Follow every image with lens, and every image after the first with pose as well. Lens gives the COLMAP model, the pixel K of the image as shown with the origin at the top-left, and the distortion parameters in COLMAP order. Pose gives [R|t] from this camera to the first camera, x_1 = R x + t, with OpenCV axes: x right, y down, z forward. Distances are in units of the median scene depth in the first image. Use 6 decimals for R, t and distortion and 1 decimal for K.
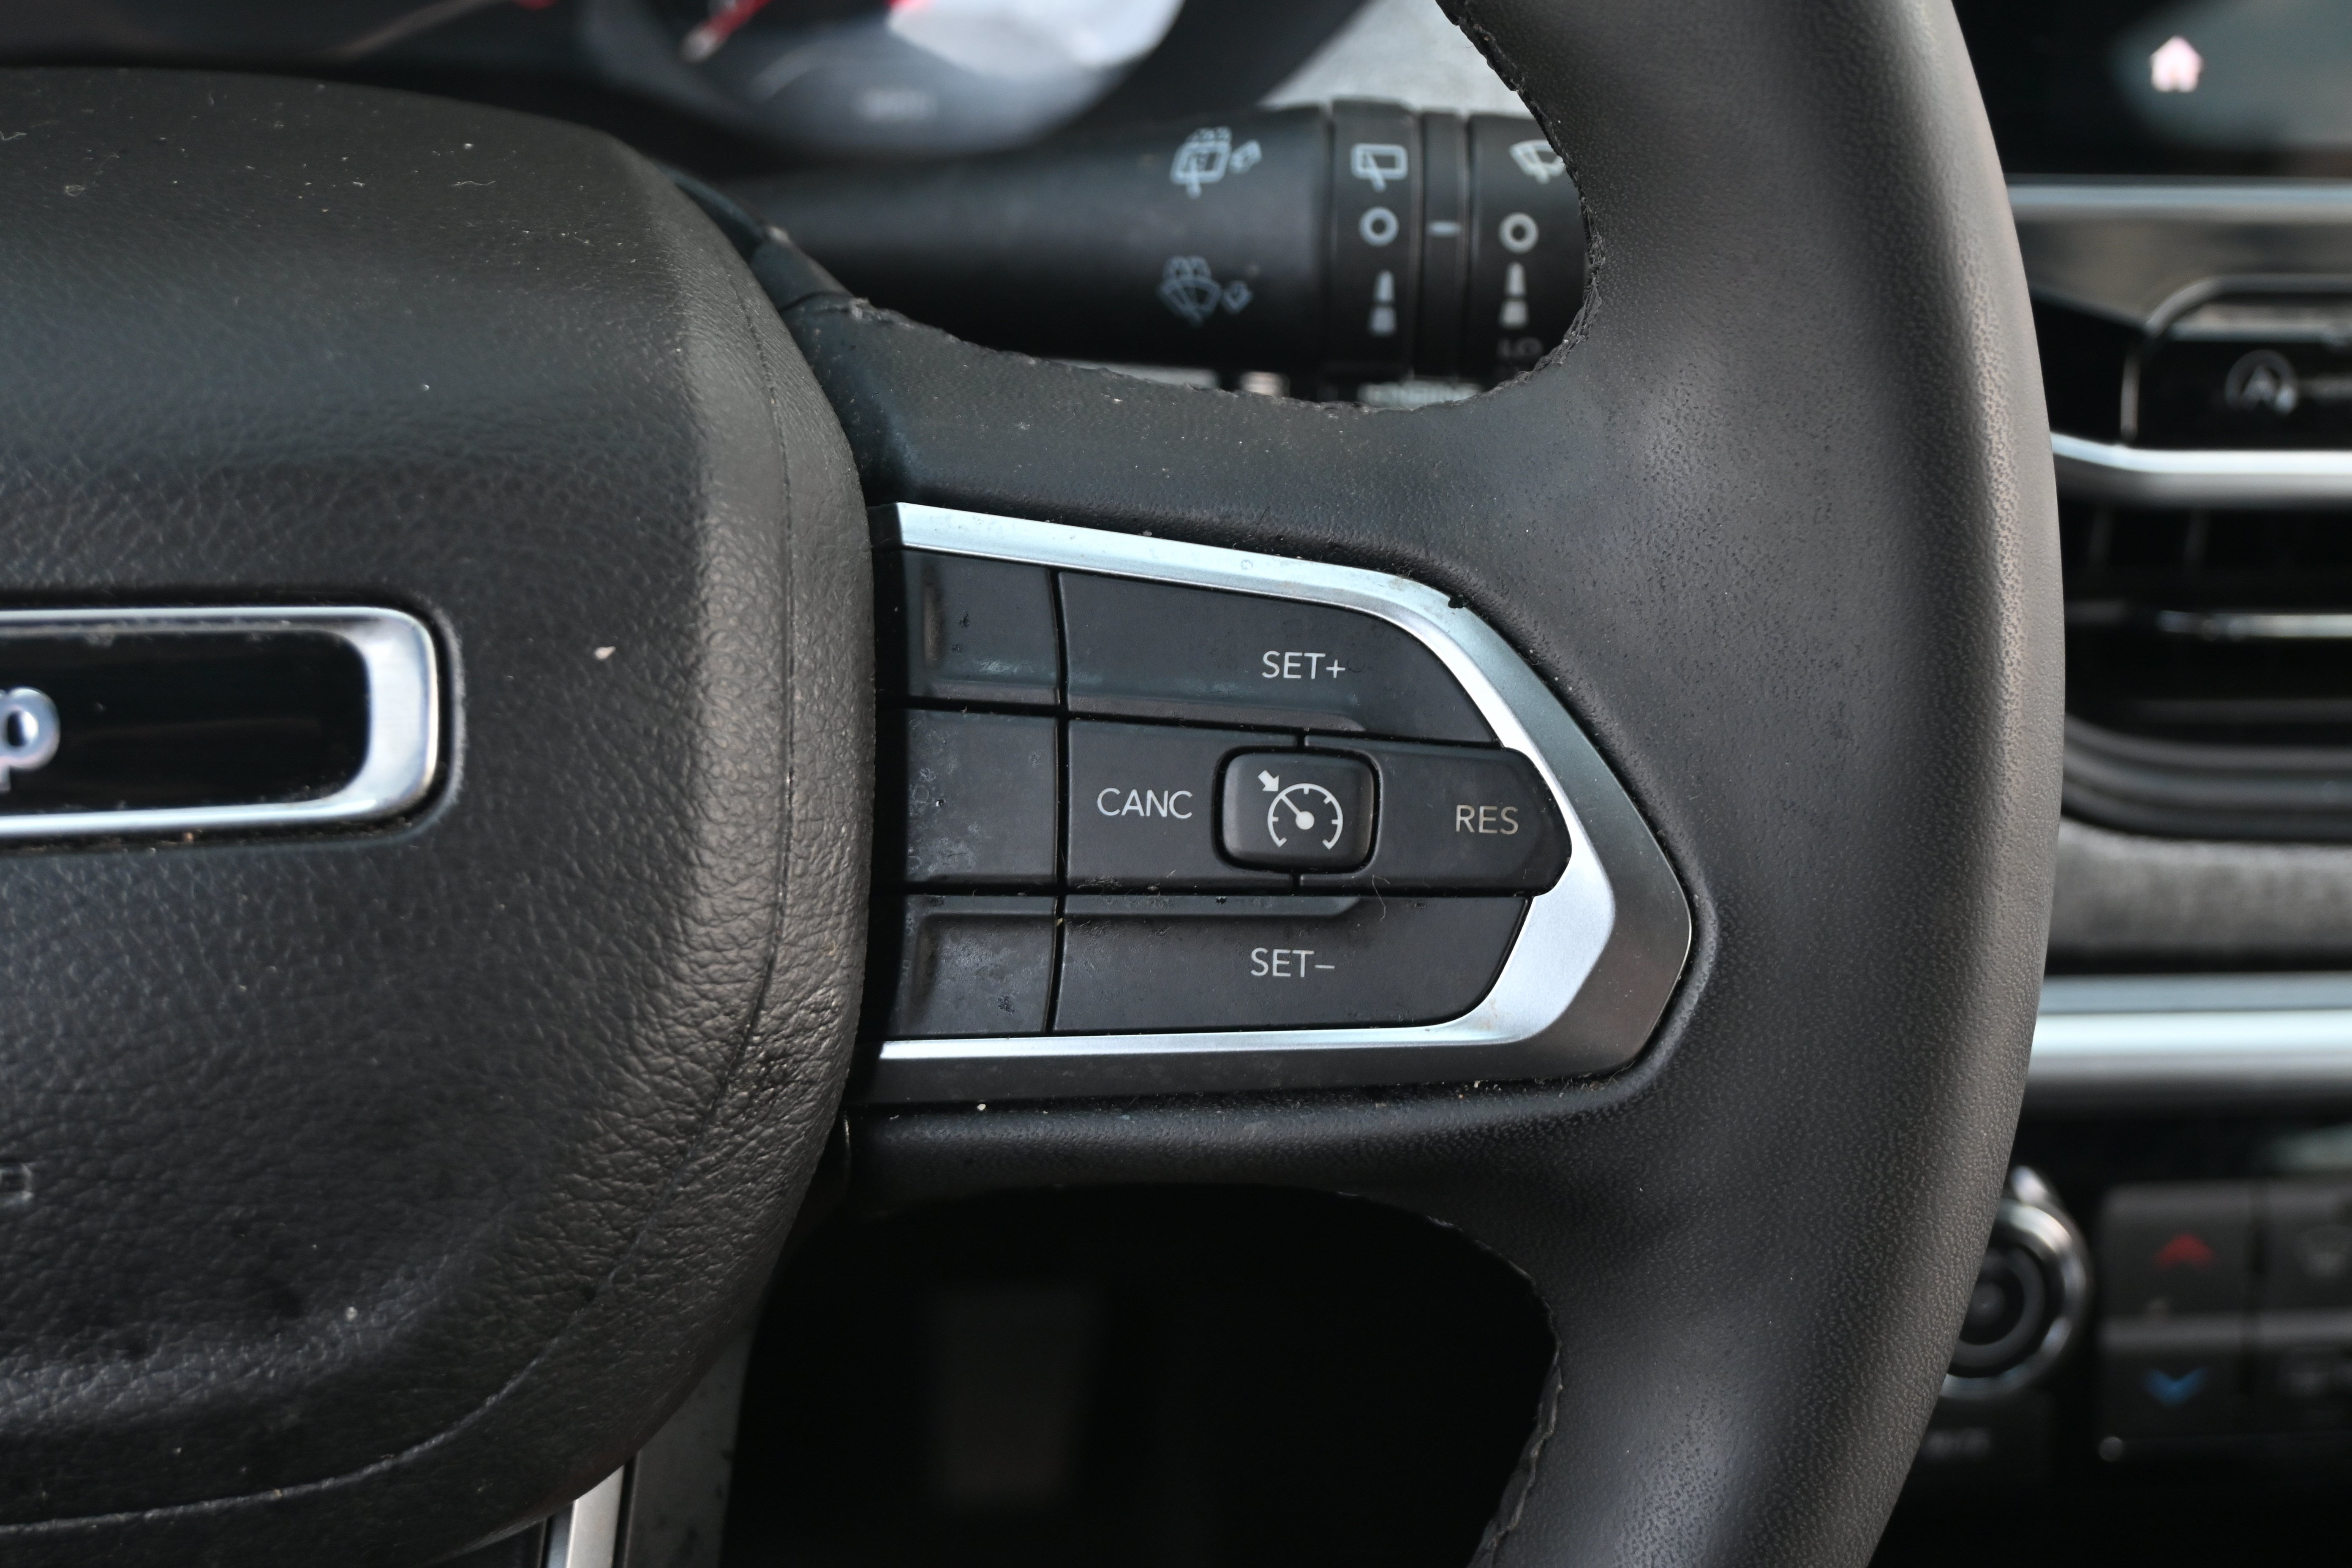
lens RADIAL K [[3260.9, 0, 1174.7], [0, 3260.9, 782.4], [0, 0, 1]] dist [0.013324, 0.000000]
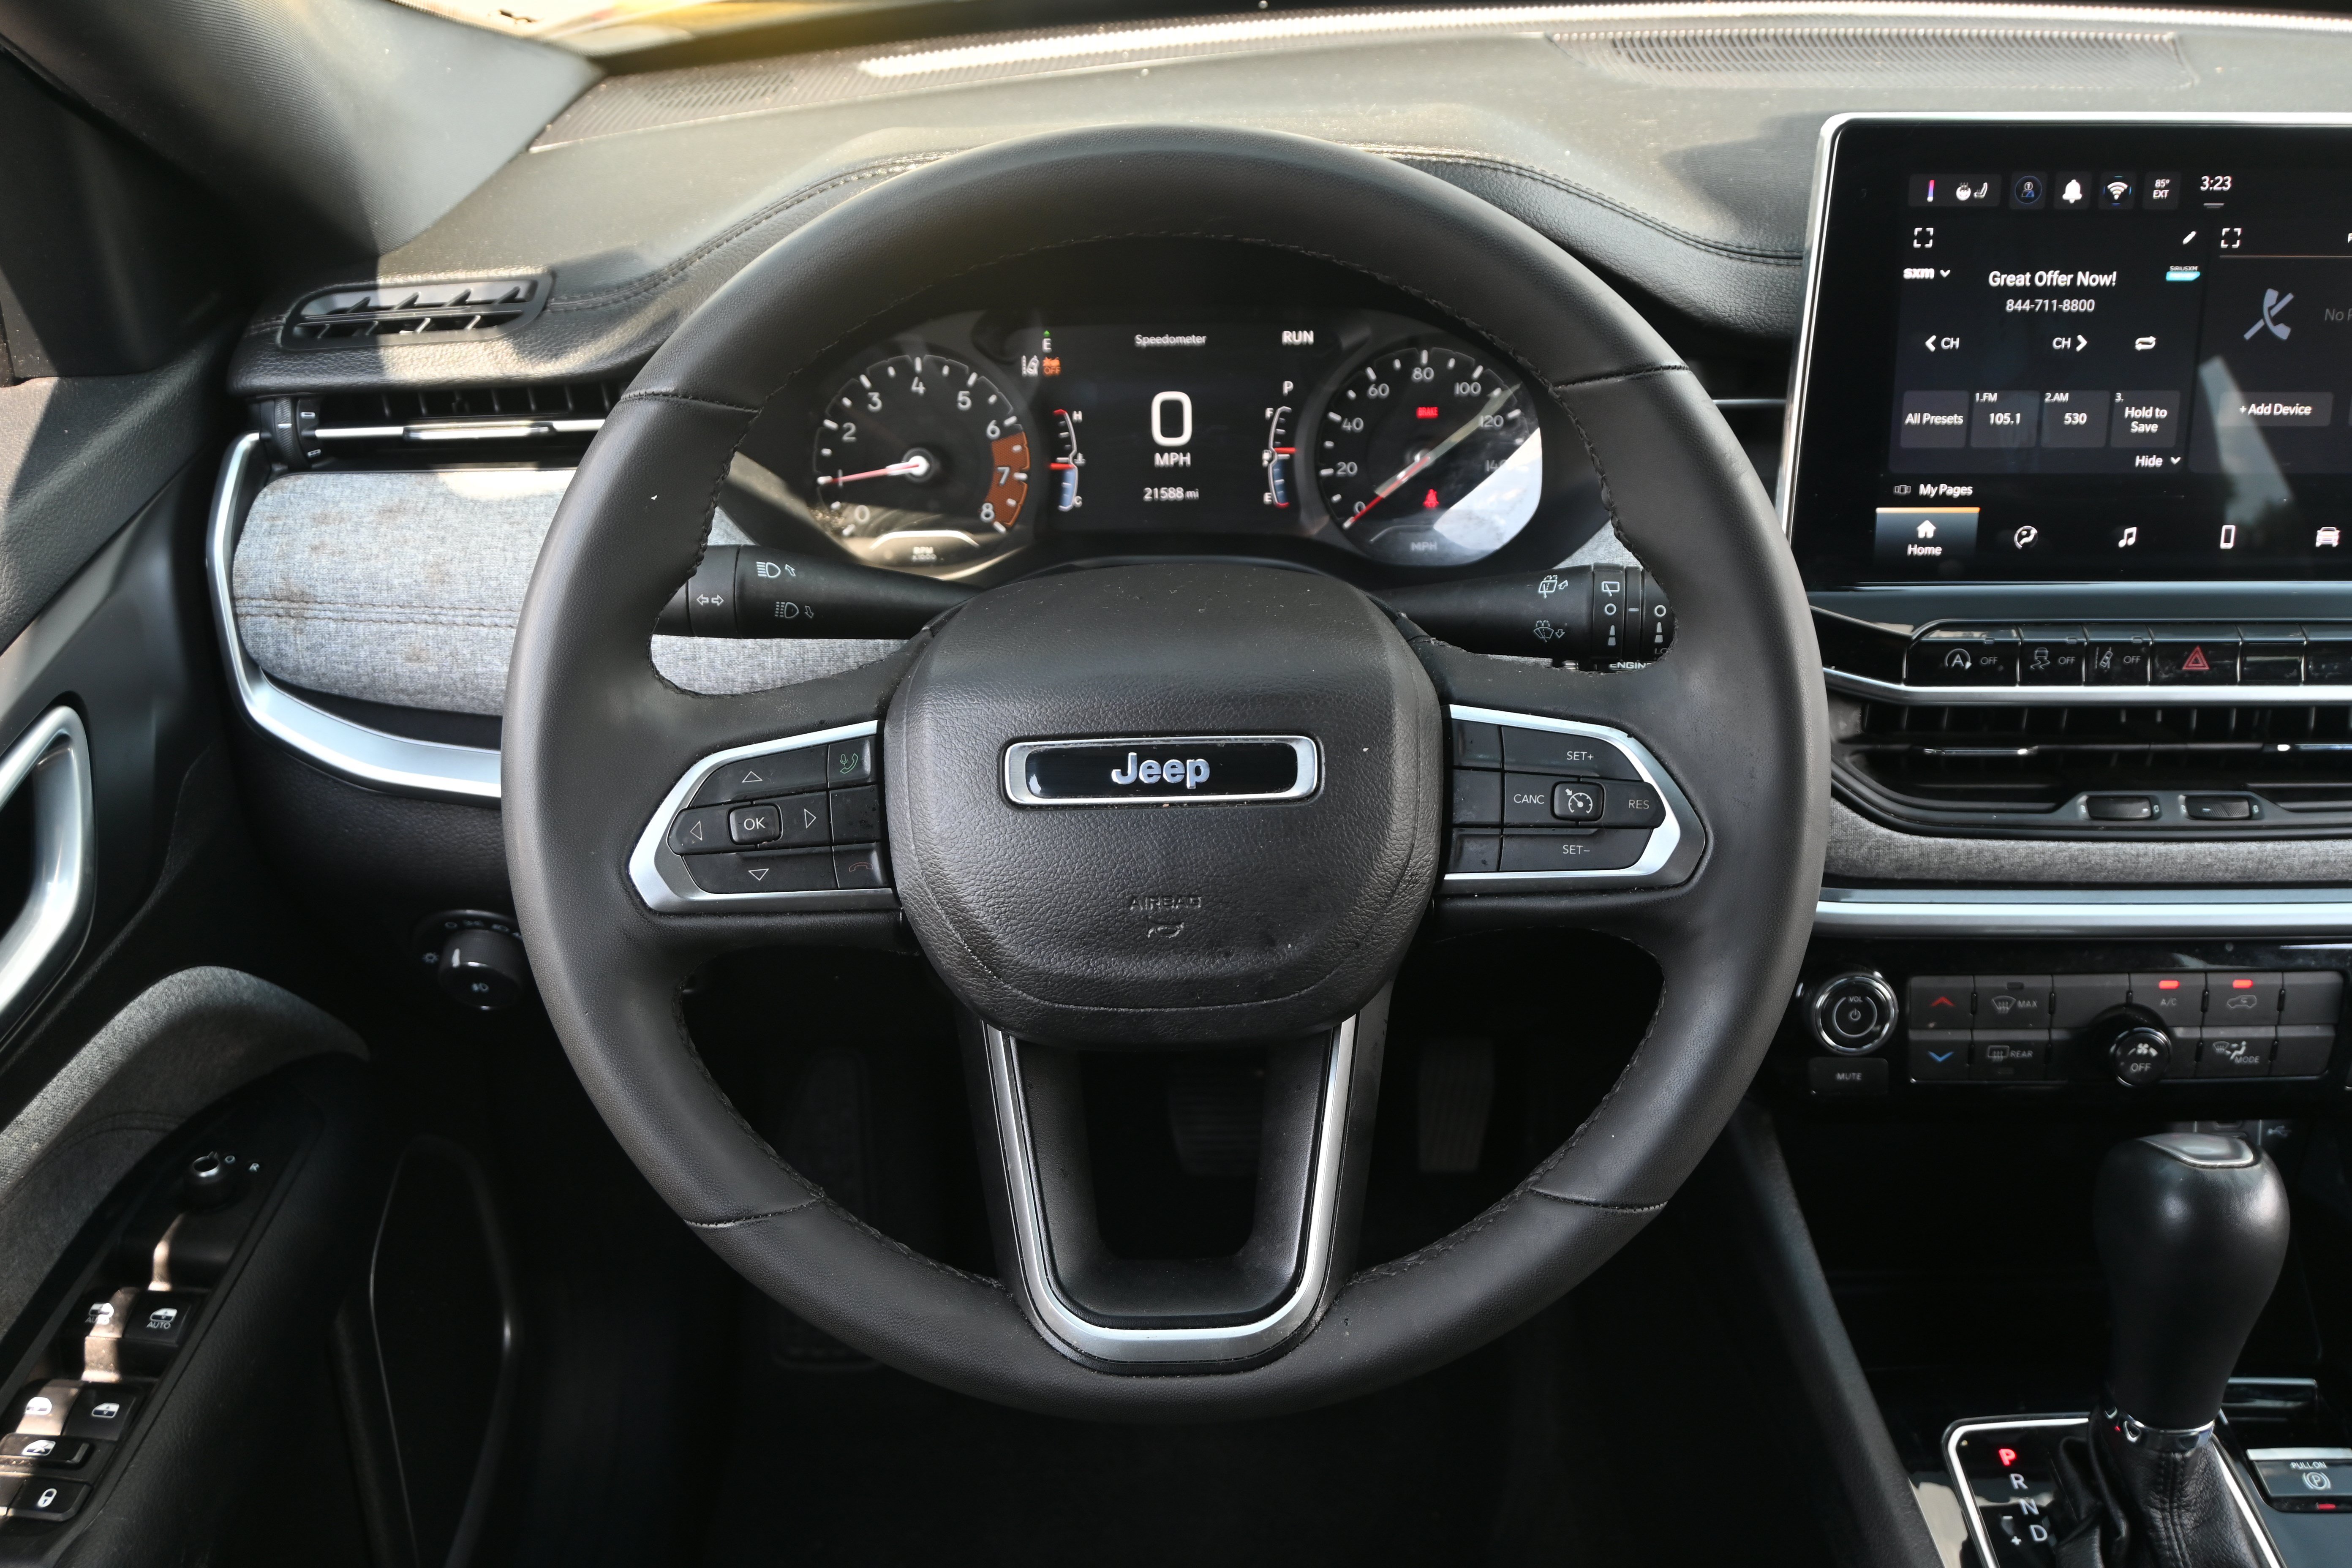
lens RADIAL K [[2147.3, 0, 1182.6], [0, 2147.3, 780.1], [0, 0, 1]] dist [-0.009774, 0.001091]
pose [[0.987308, 0.004381, -0.158755, -0.010492], [-0.012621, 0.998622, -0.050935, 0.097516], [0.158313, 0.052292, 0.986003, -1.100417]]
